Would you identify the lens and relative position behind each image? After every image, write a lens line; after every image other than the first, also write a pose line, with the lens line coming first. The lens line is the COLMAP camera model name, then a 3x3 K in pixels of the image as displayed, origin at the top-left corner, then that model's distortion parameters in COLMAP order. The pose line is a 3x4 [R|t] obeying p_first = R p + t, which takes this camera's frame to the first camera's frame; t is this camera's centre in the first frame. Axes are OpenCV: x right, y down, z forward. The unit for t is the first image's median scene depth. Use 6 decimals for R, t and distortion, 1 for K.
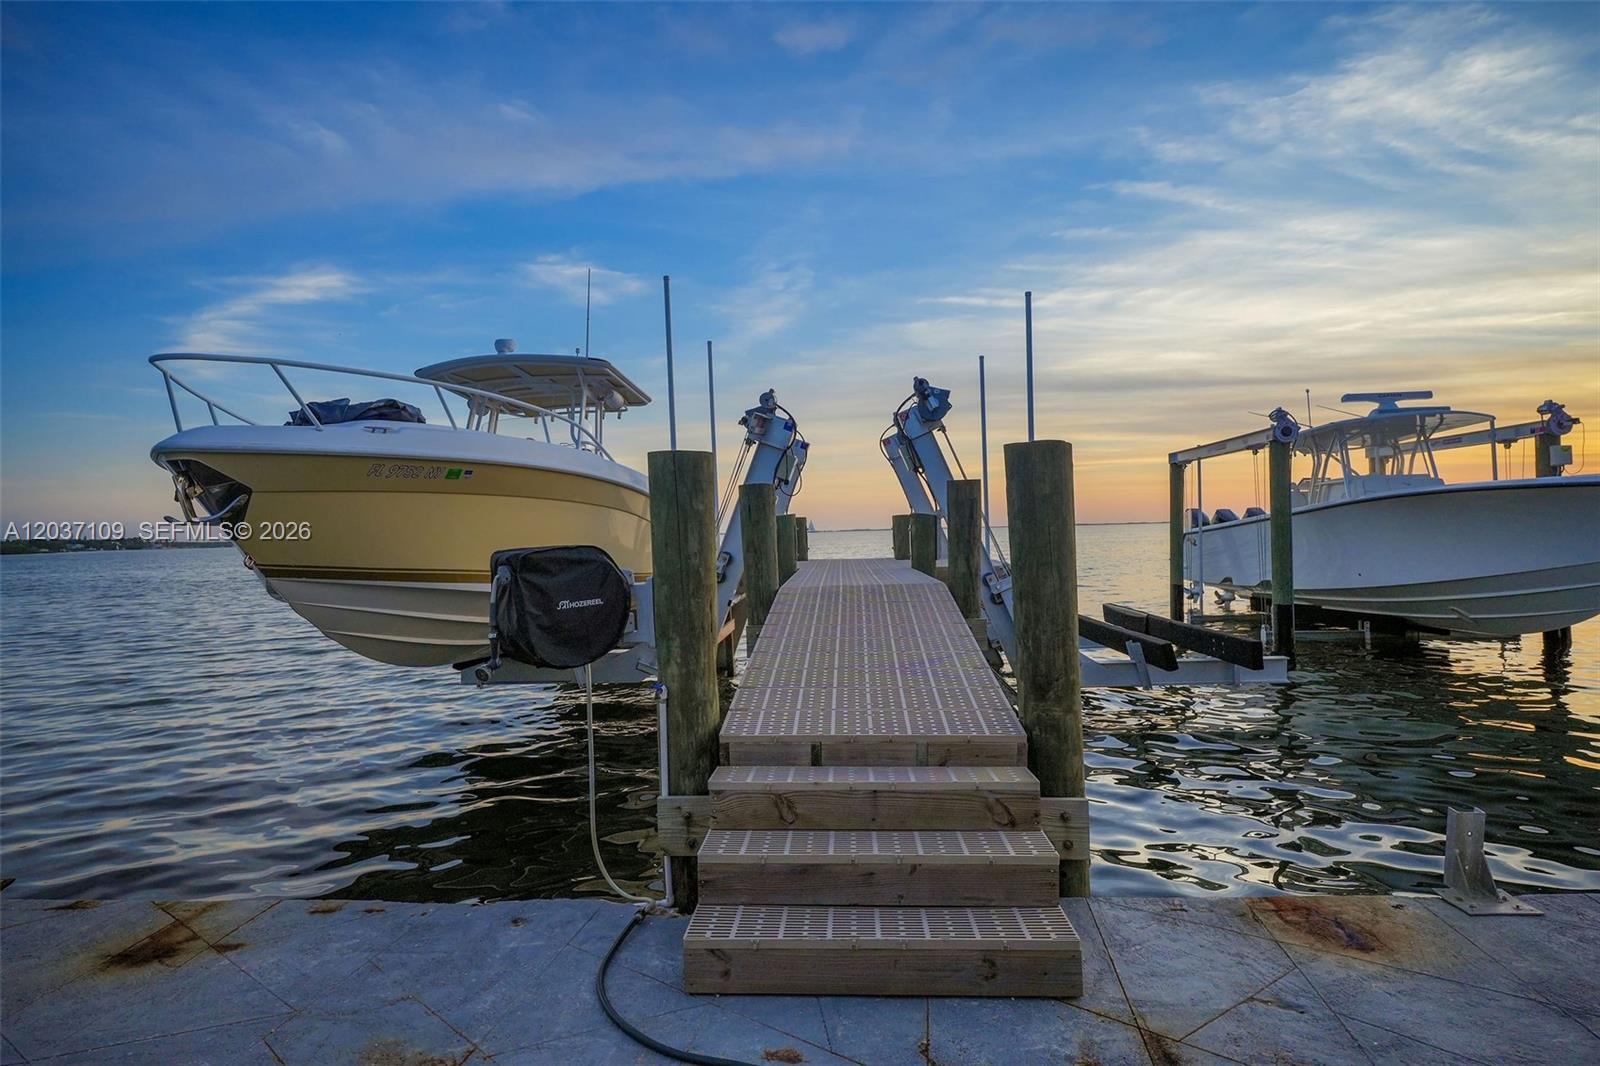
lens RADIAL K [[880.4, 0, 789.1], [0, 880.4, 537.9], [0, 0, 1]] dist [-0.002413, 0.000076]
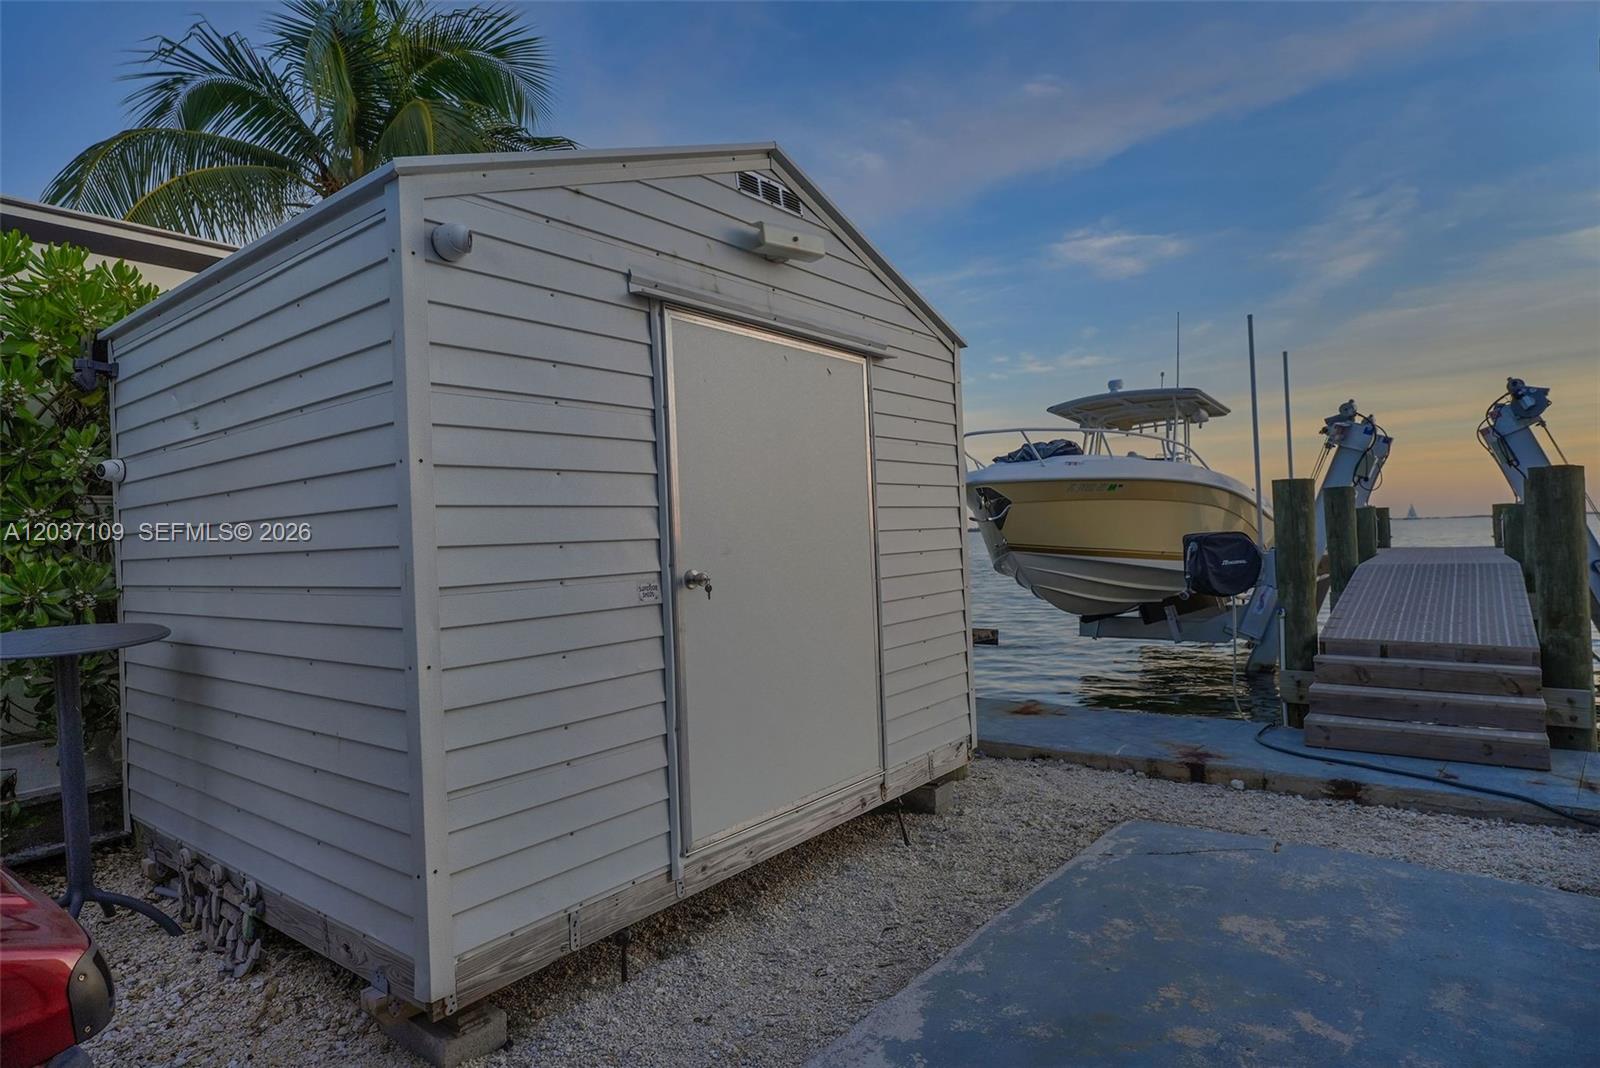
lens RADIAL K [[901.8, 0, 776.9], [0, 901.8, 540.4], [0, 0, 1]] dist [0.000373, -0.000134]
pose [[0.834367, 0.003121, -0.551200, 0.005834], [0.004435, 0.999914, 0.012375, -0.000356], [0.551191, -0.012770, 0.834281, -0.562077]]
